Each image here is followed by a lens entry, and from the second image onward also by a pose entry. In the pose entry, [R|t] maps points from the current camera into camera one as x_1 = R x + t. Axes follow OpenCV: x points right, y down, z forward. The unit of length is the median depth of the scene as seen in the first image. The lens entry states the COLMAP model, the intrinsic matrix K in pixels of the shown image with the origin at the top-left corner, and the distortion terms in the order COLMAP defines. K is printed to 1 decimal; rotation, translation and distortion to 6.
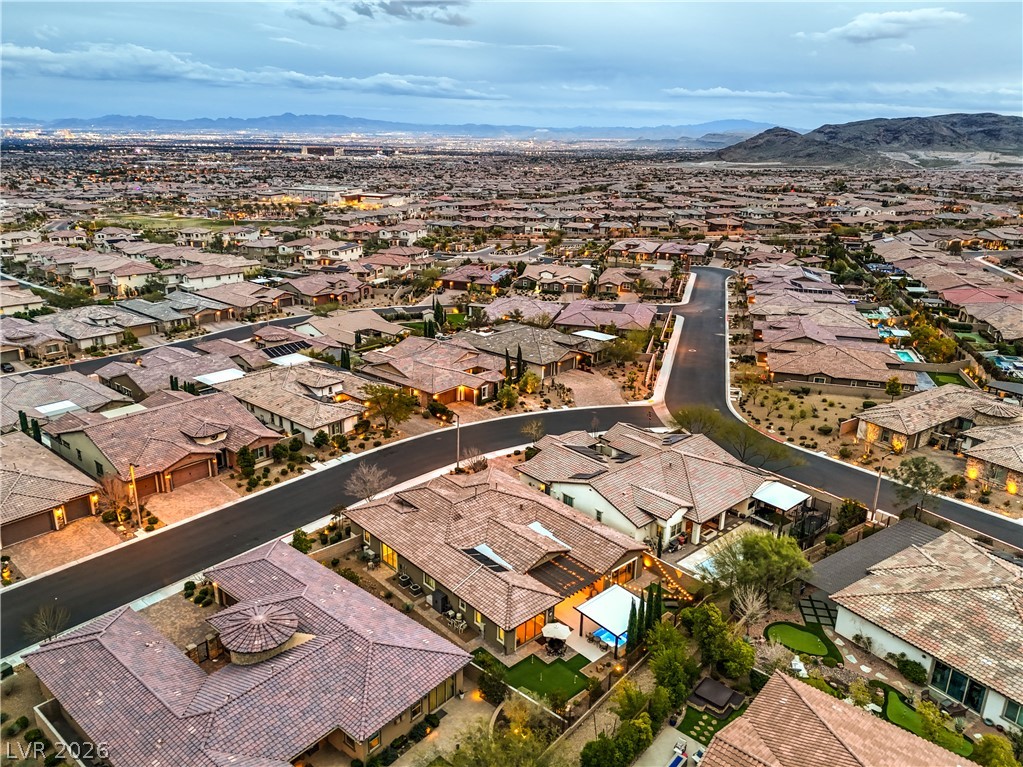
lens RADIAL K [[759.9, 0, 511.3], [0, 759.9, 408.9], [0, 0, 1]] dist [0.030859, -0.033821]
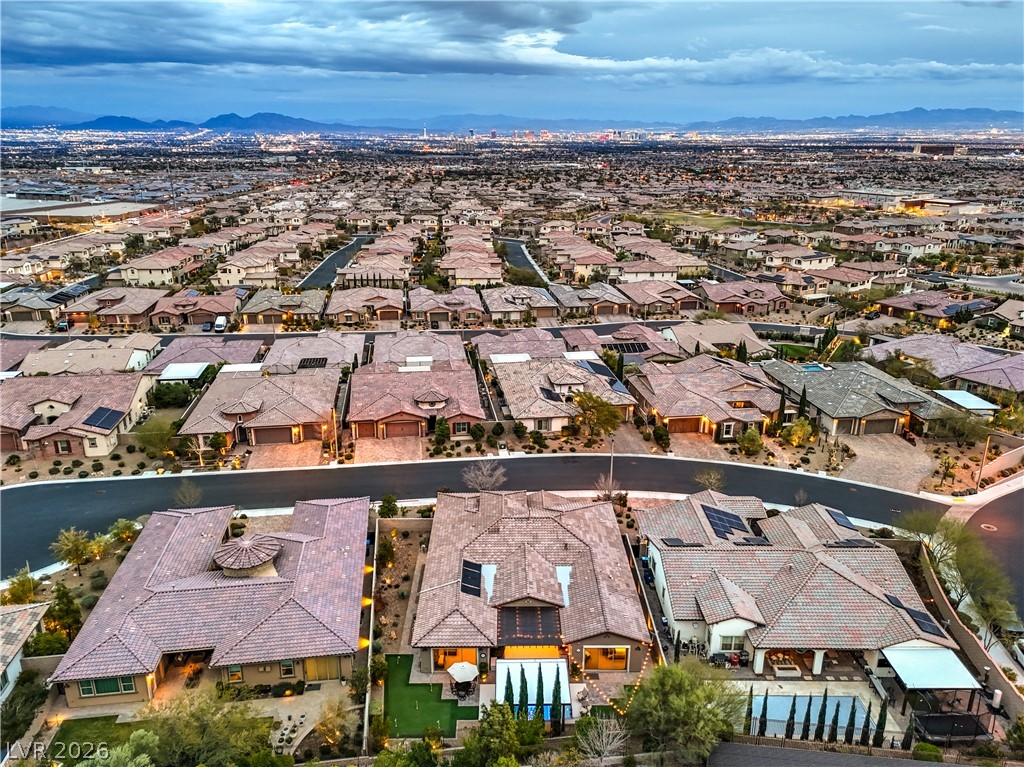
lens RADIAL K [[780.5, 0, 506.4], [0, 780.5, 384.5], [0, 0, 1]] dist [0.083989, -0.082298]
pose [[0.718426, 0.200460, -0.666093, 0.258928], [-0.225483, 0.972983, 0.049619, -0.041640], [0.658043, 0.114545, 0.744217, 0.113730]]
